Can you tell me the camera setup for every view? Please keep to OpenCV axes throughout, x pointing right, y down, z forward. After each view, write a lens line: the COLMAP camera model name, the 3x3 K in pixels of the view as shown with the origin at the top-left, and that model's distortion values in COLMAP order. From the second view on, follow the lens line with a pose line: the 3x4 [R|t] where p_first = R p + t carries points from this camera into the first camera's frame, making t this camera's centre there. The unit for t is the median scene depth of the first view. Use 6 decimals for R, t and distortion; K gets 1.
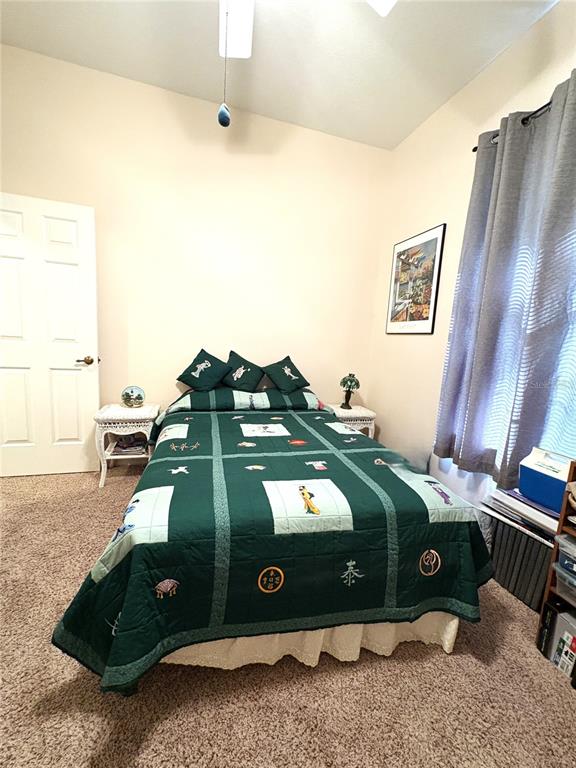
lens RADIAL K [[311.0, 0, 289.1], [0, 311.0, 385.9], [0, 0, 1]] dist [-0.000149, -0.000109]
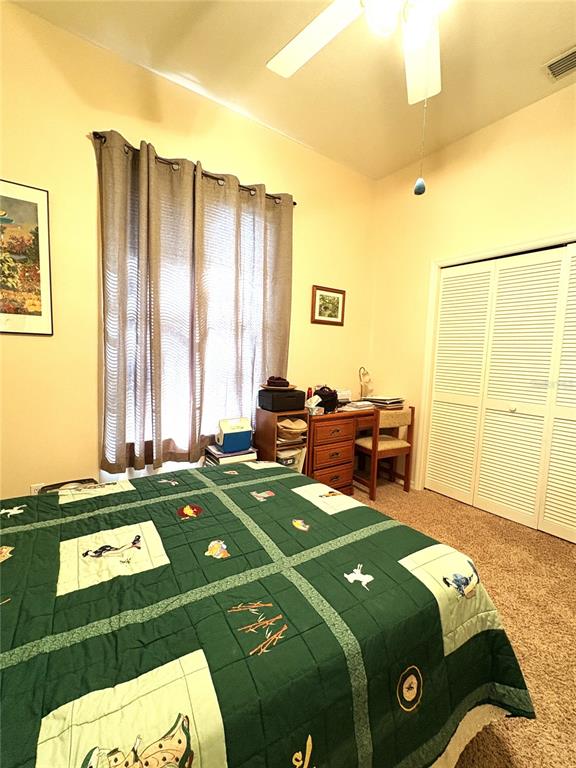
lens RADIAL K [[334.1, 0, 291.0], [0, 334.1, 385.1], [0, 0, 1]] dist [-0.002659, -0.000135]
pose [[-0.285898, -0.163837, 0.944150, -0.584355], [0.093391, 0.975821, 0.197612, -0.183443], [-0.953698, 0.144672, -0.263685, 0.803367]]
